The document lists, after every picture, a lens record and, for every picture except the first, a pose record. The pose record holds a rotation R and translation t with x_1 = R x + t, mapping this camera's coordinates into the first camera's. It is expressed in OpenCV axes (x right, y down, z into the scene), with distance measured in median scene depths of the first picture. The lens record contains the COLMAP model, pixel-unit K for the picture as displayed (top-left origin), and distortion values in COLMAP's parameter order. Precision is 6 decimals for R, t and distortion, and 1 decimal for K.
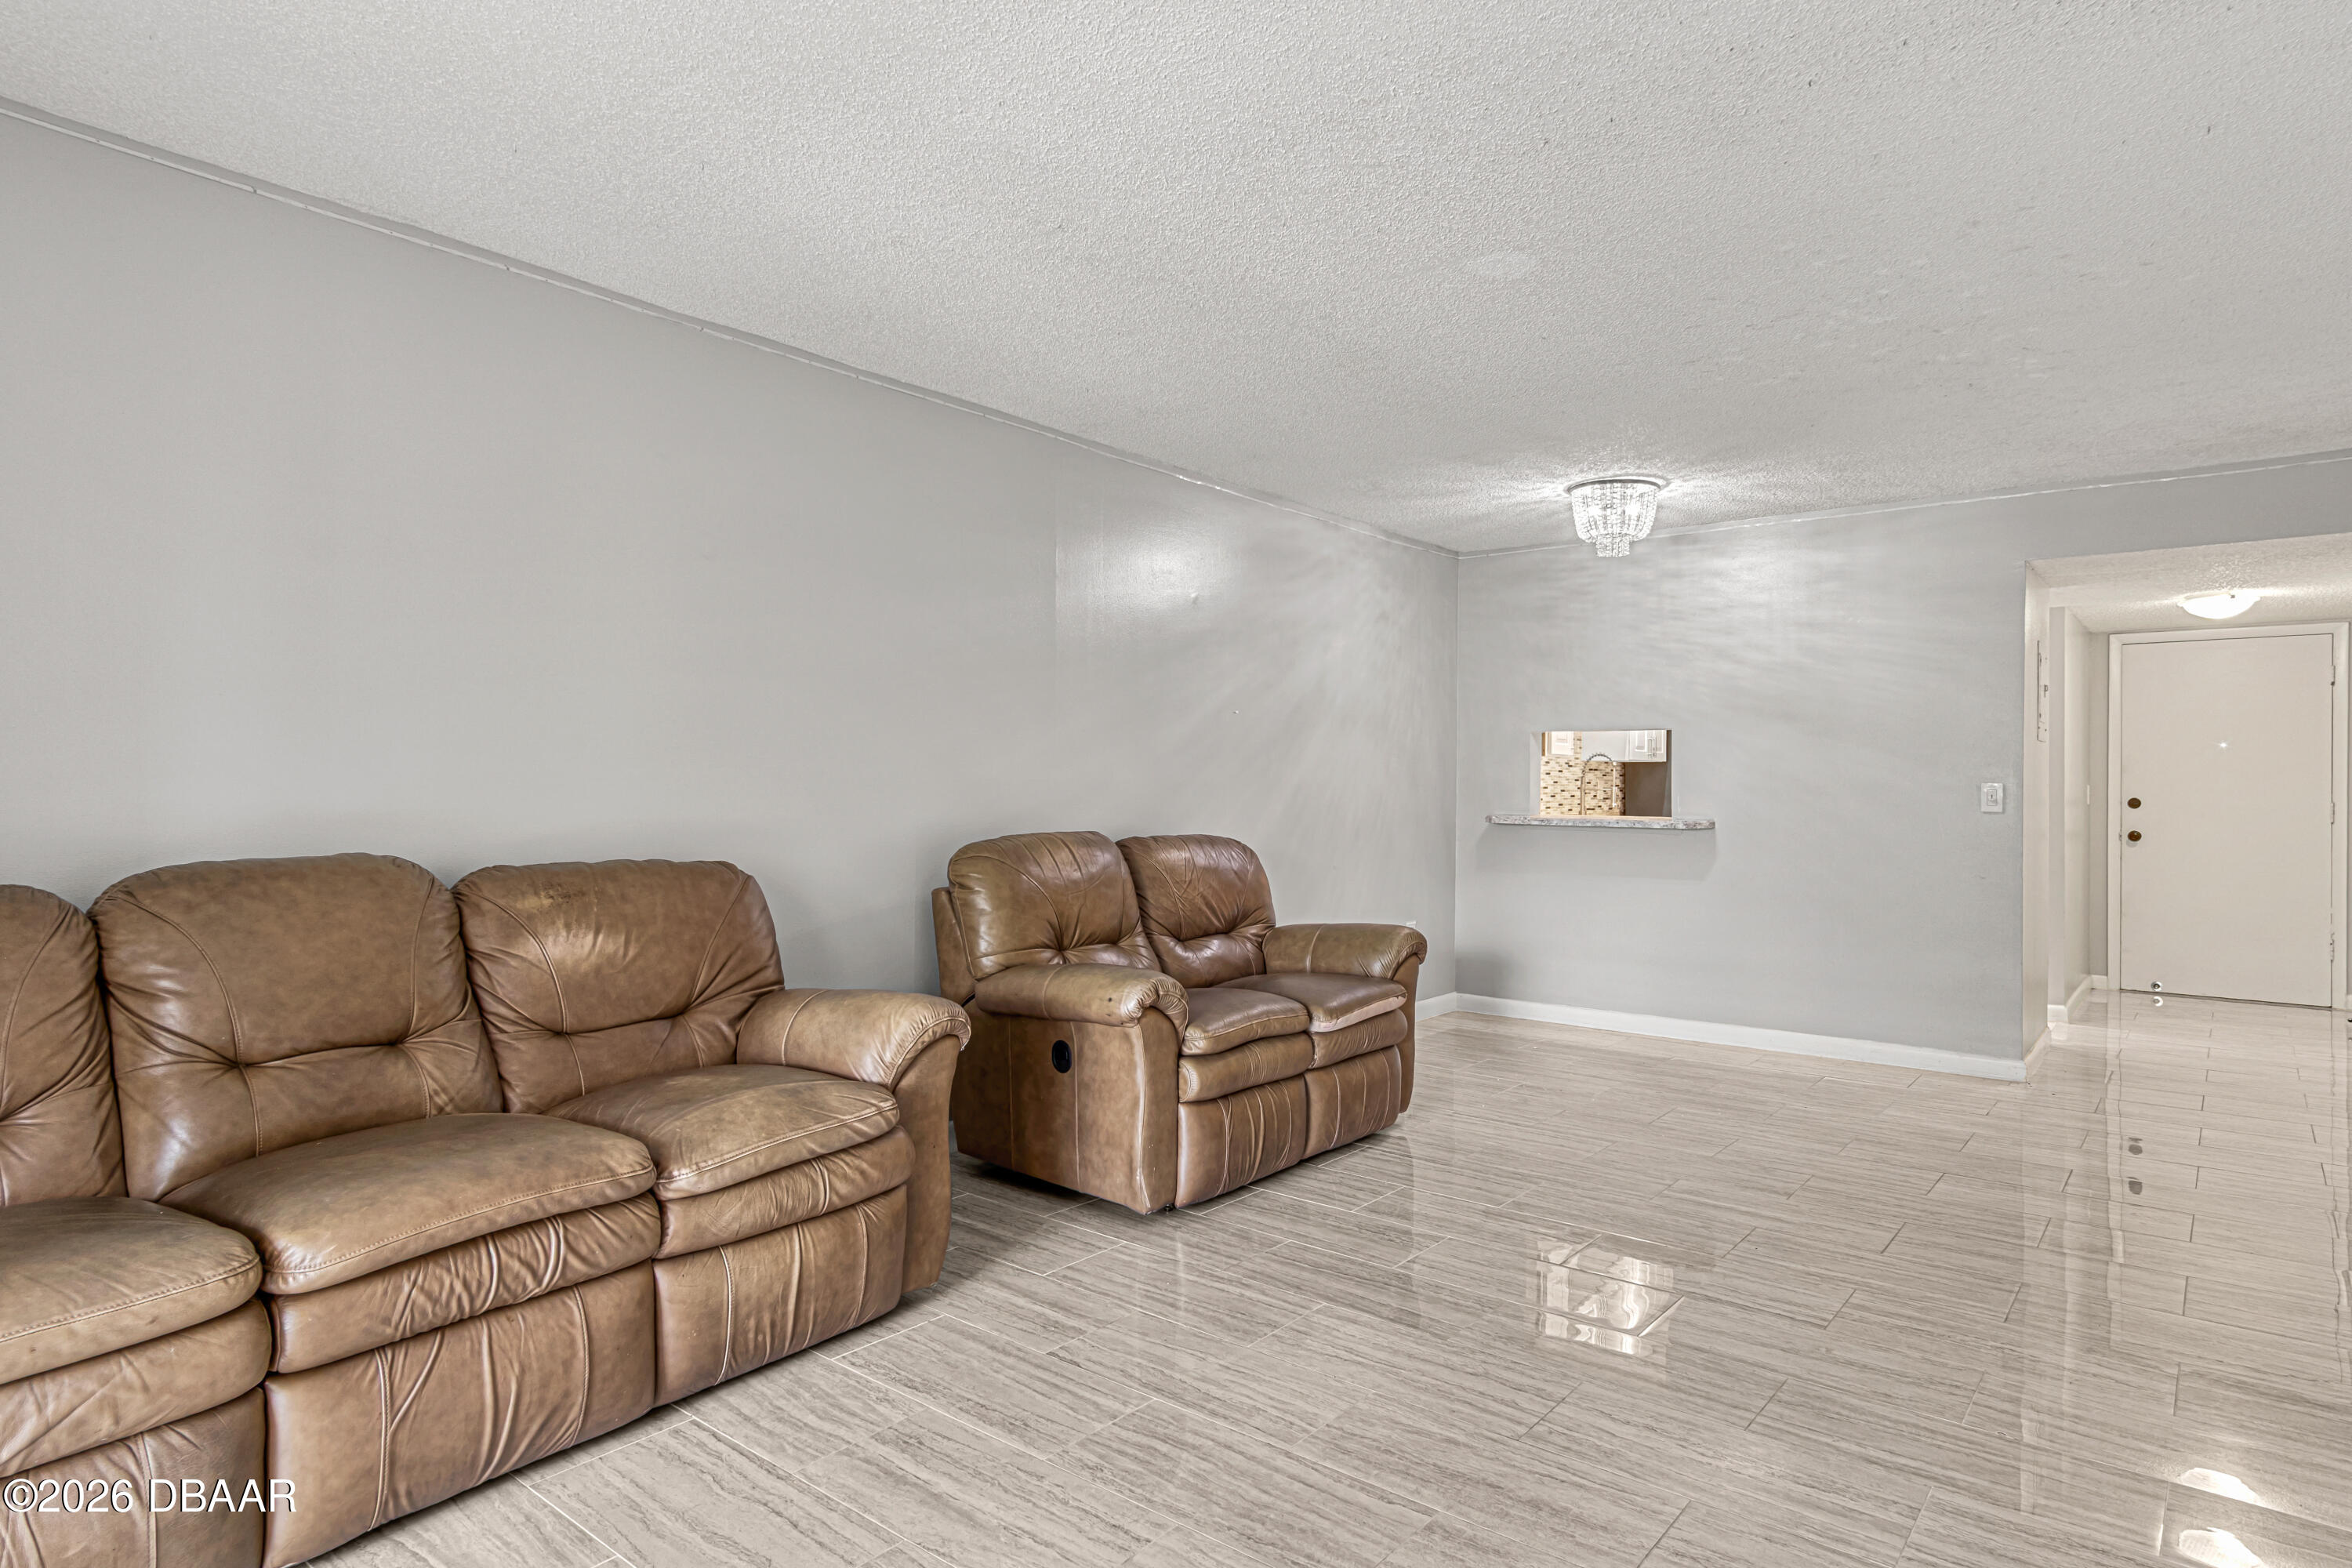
lens RADIAL K [[1270.4, 0, 1174.5], [0, 1270.4, 765.4], [0, 0, 1]] dist [-0.029589, 0.000165]
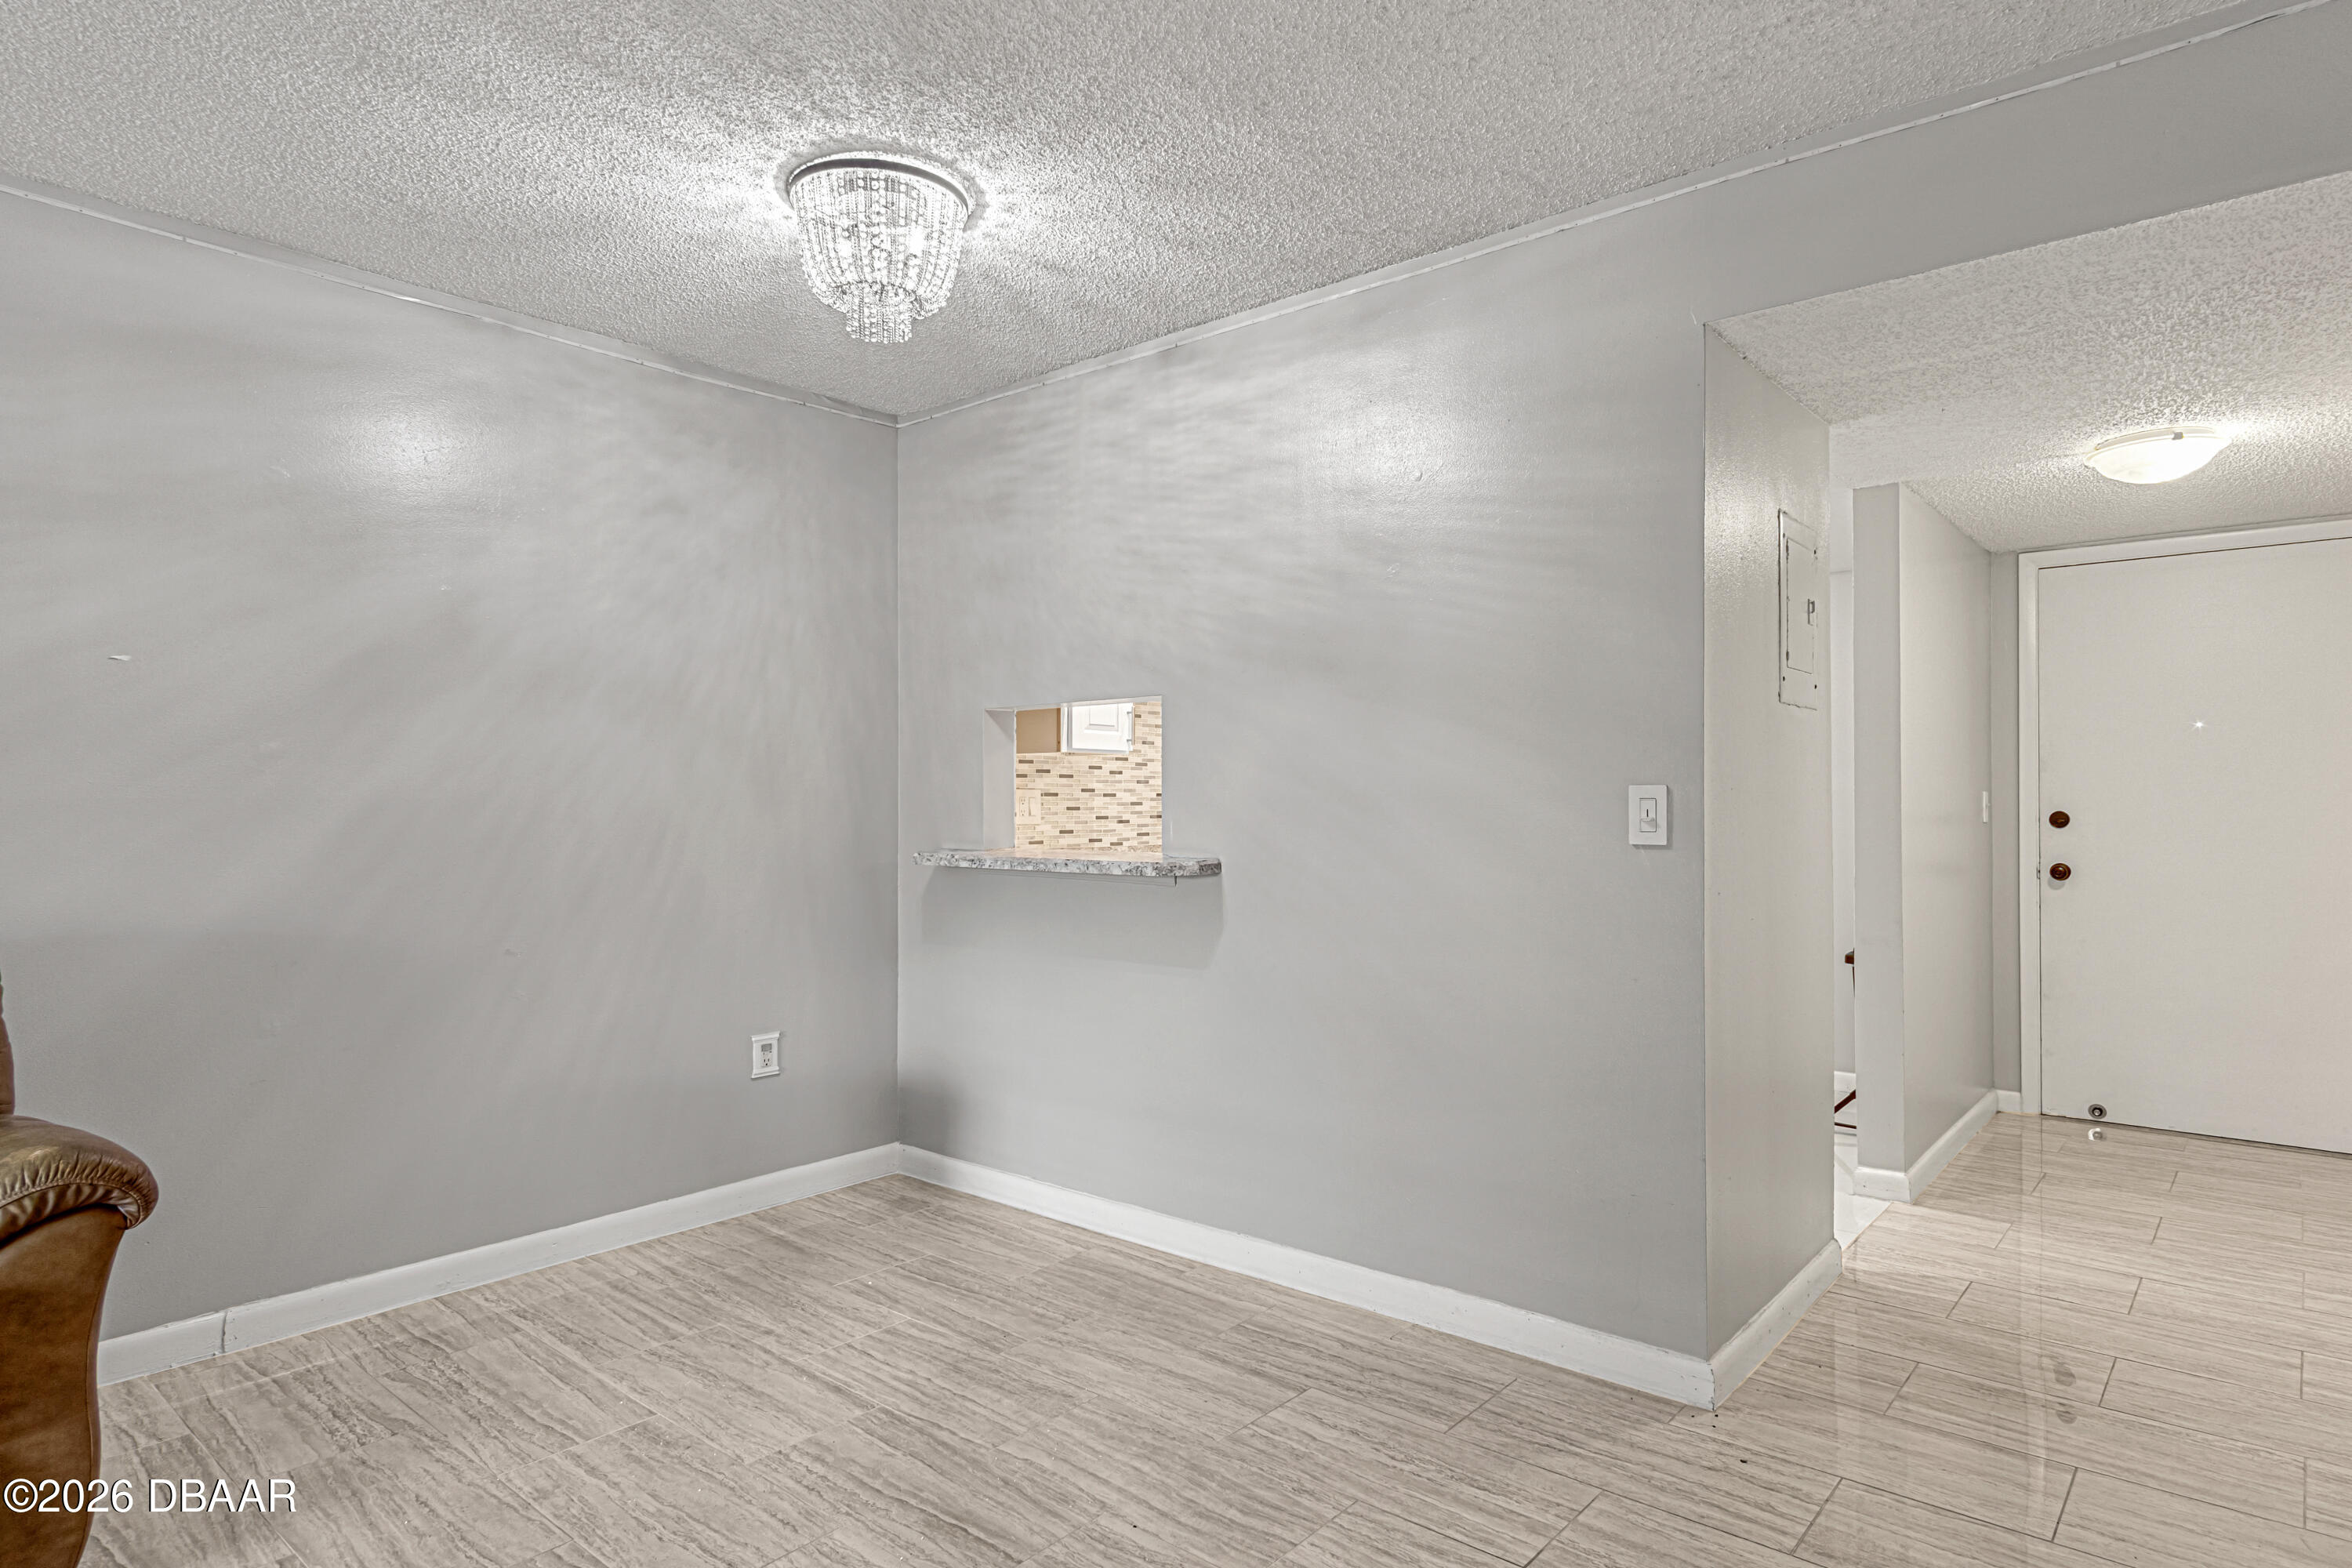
lens RADIAL K [[1318.4, 0, 1176.0], [0, 1318.4, 784.0], [0, 0, 1]] dist [-0.014684, -0.000753]
pose [[0.999950, -0.009556, -0.002919, 0.378186], [0.009553, 0.999954, -0.000994, 0.010212], [0.002928, 0.000966, 0.999995, 0.392858]]
